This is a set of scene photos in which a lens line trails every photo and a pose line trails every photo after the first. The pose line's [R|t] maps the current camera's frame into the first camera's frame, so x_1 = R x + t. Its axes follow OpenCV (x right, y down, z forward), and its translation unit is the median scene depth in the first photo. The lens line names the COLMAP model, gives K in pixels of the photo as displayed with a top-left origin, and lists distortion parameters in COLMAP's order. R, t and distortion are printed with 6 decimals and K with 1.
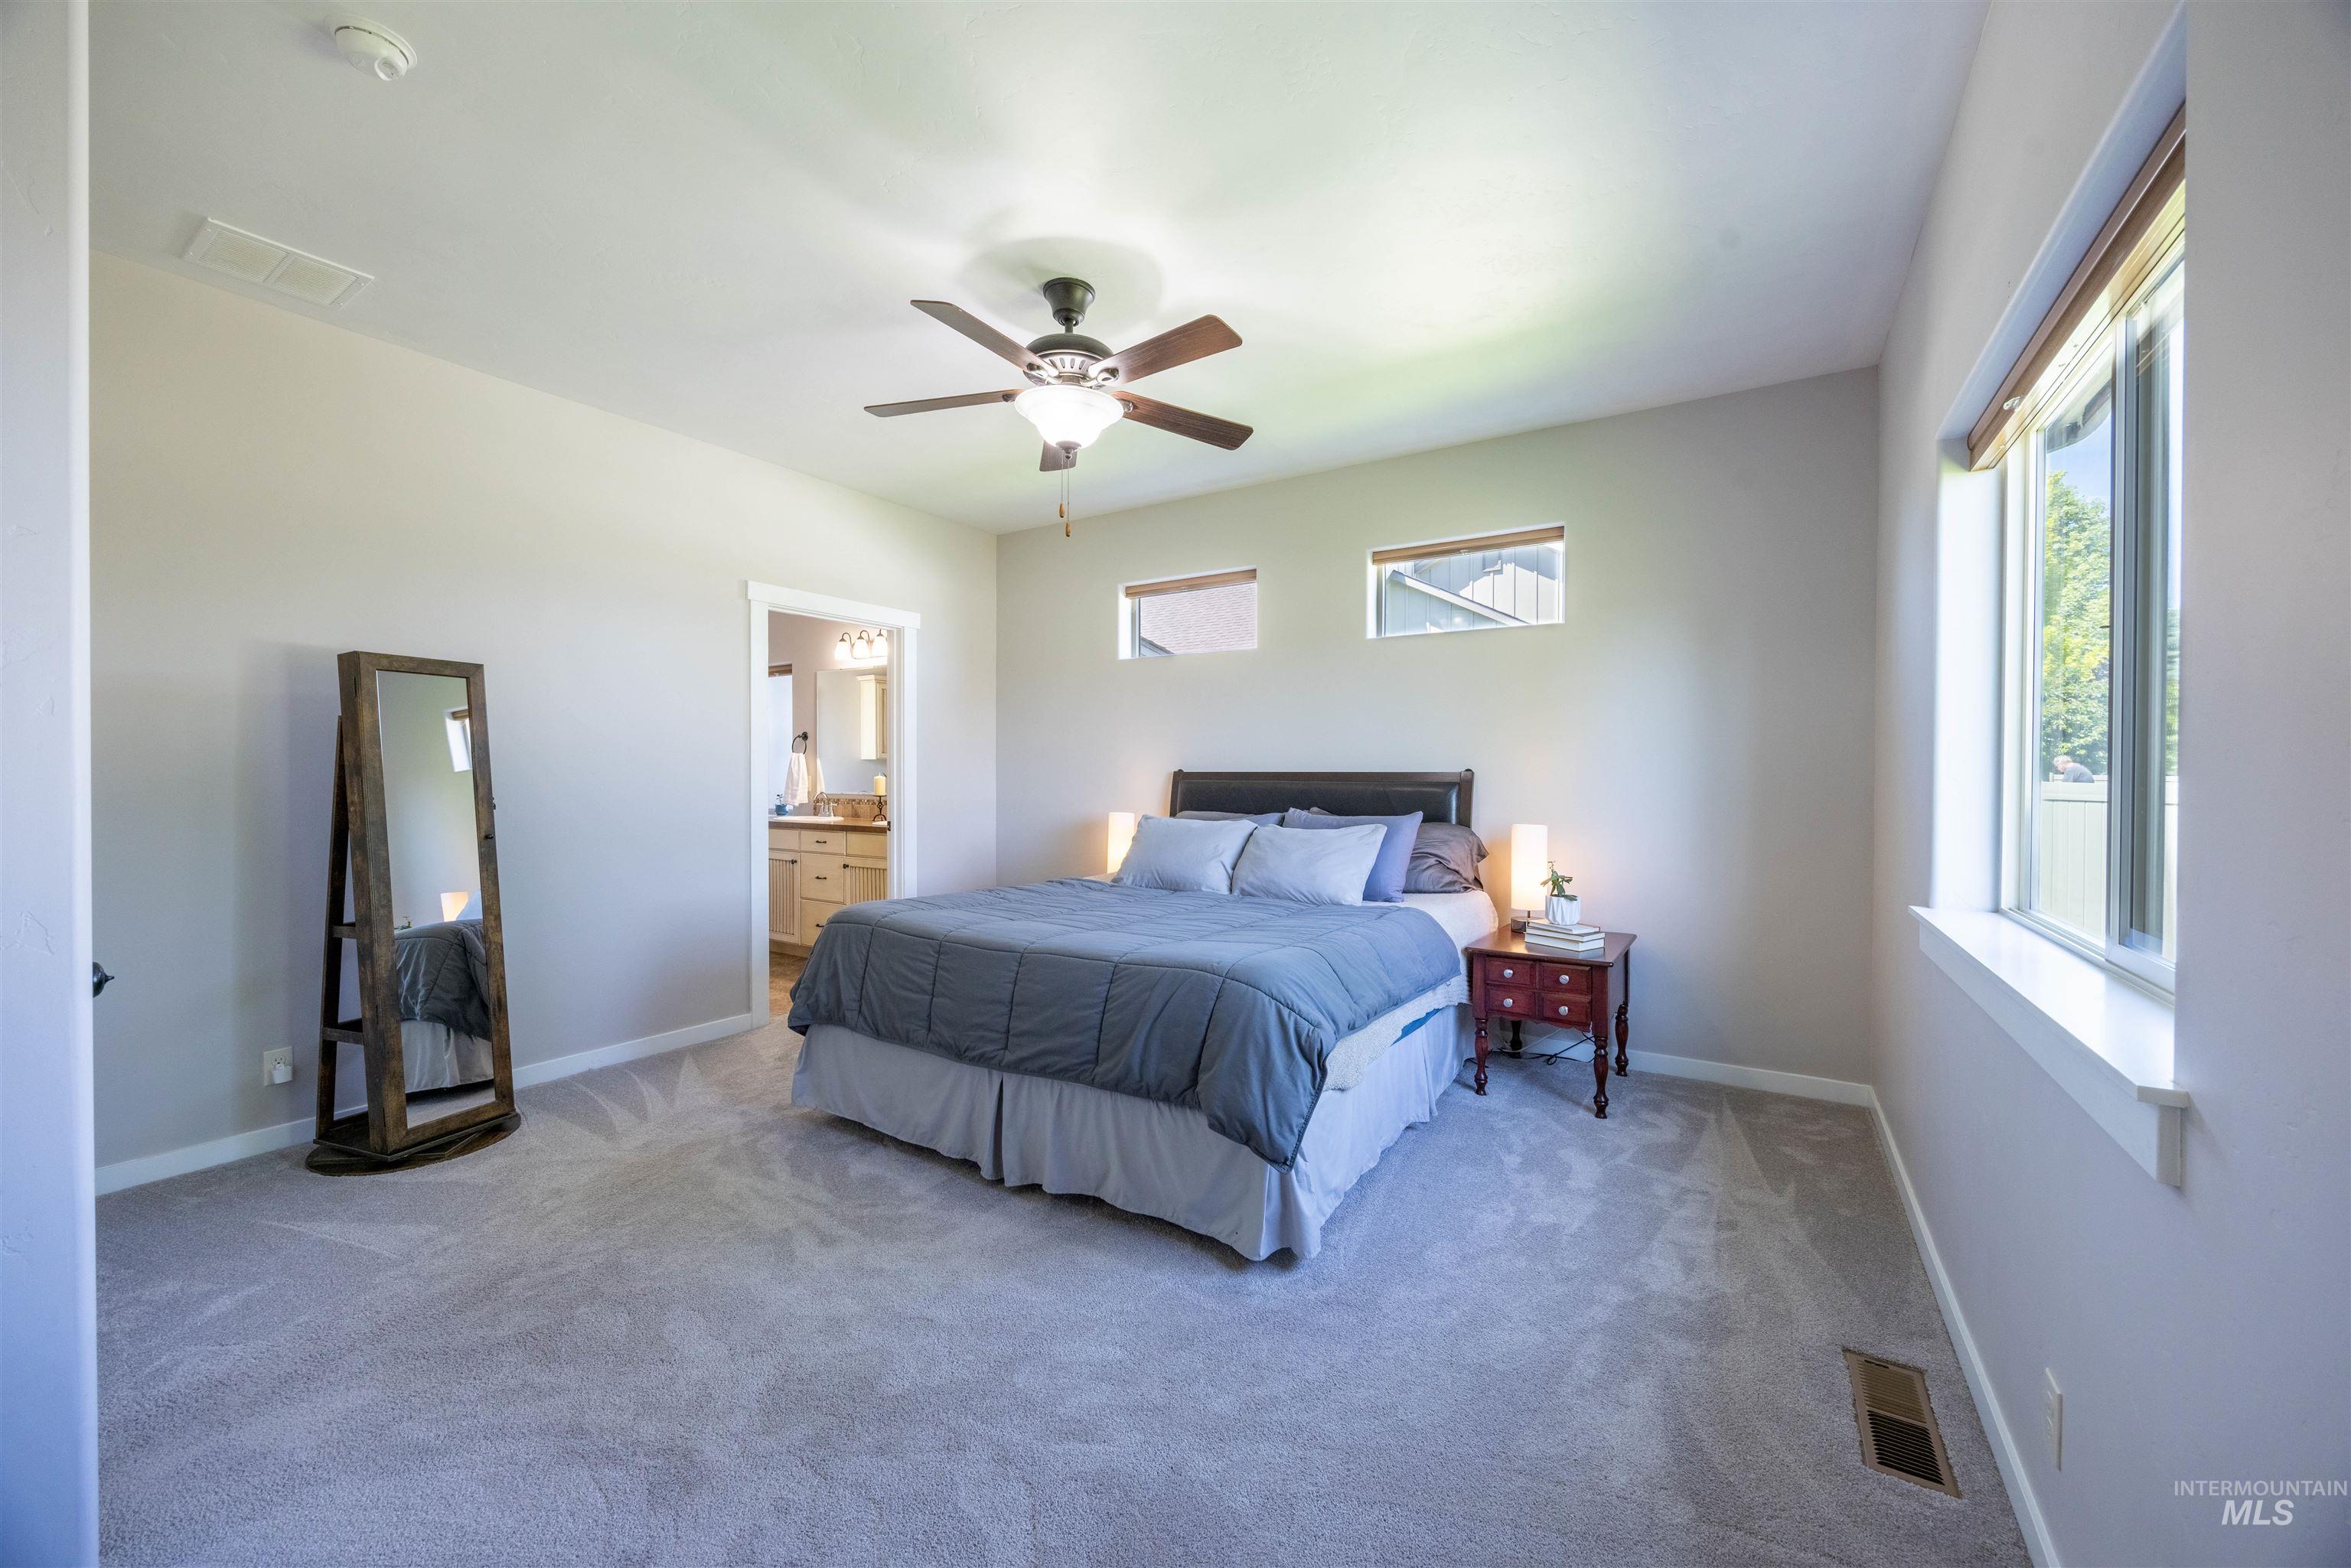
lens RADIAL K [[892.1, 0, 1187.6], [0, 892.1, 778.5], [0, 0, 1]] dist [-0.001309, -0.000220]
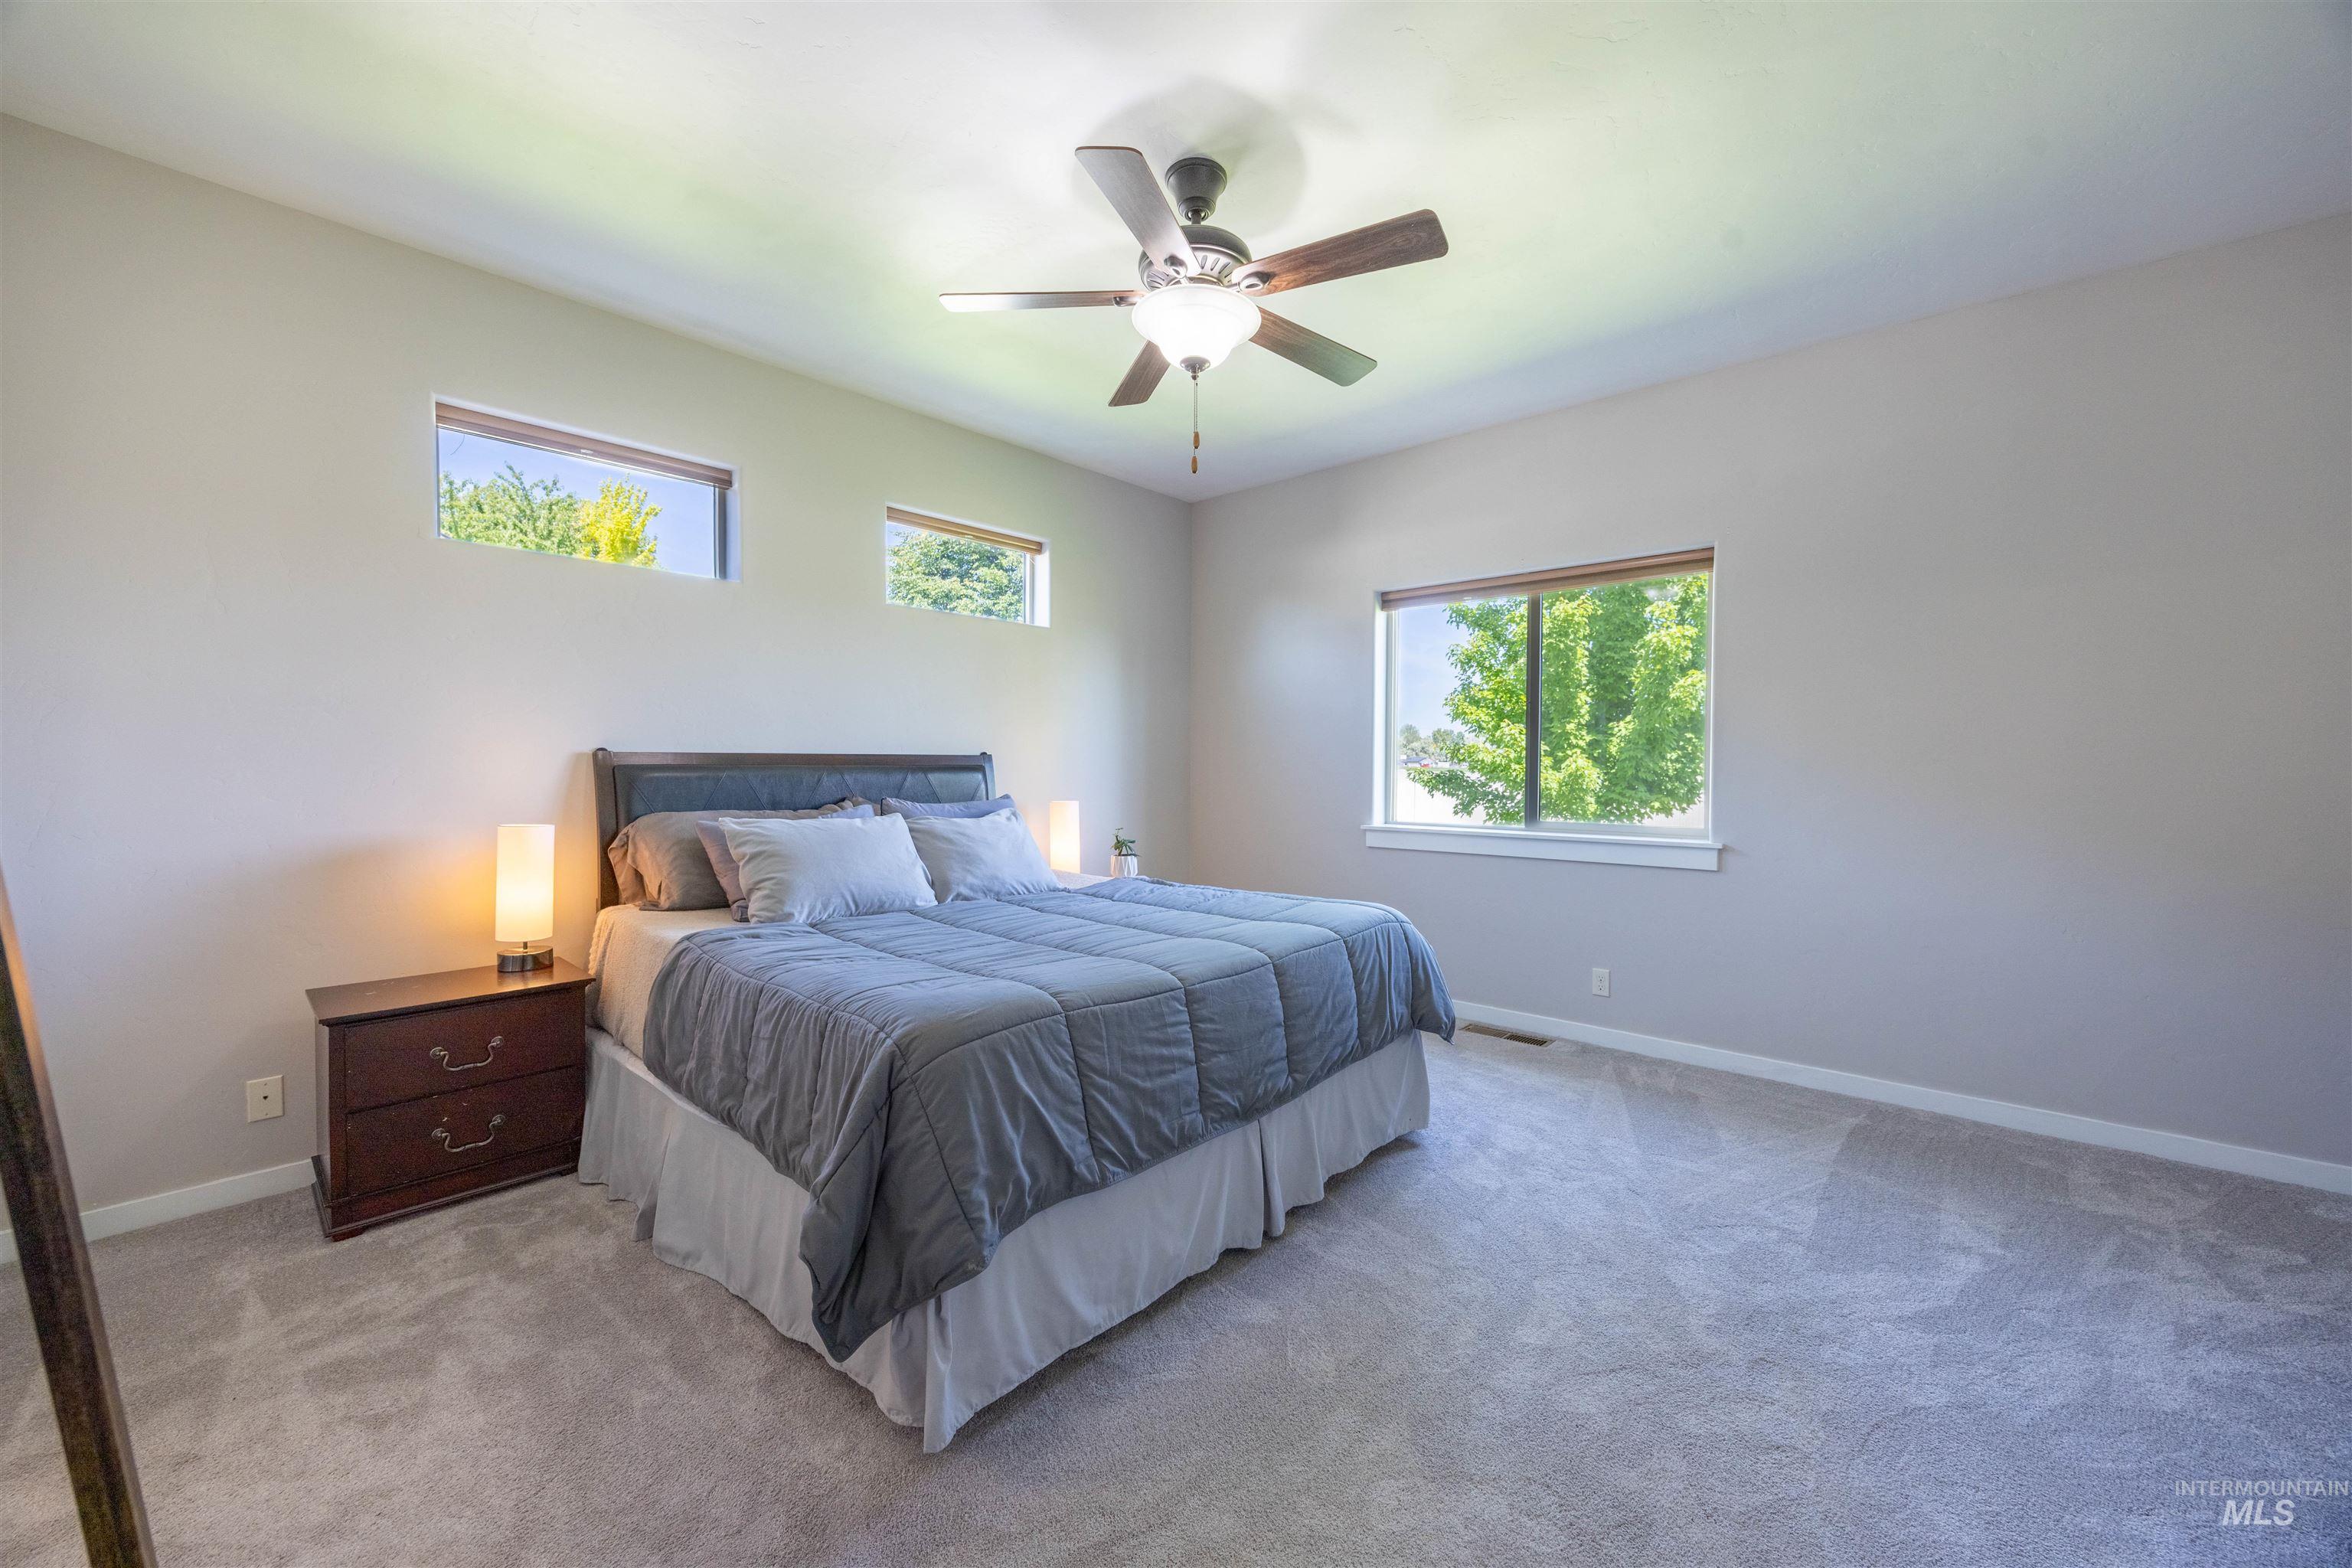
lens RADIAL K [[892.5, 0, 1188.7], [0, 892.5, 779.4], [0, 0, 1]] dist [-0.001309, -0.000220]
pose [[0.159833, -0.021539, 0.986909, -0.982820], [0.003662, 0.999768, 0.021226, 0.000160], [-0.987137, 0.000222, 0.159875, 0.883588]]
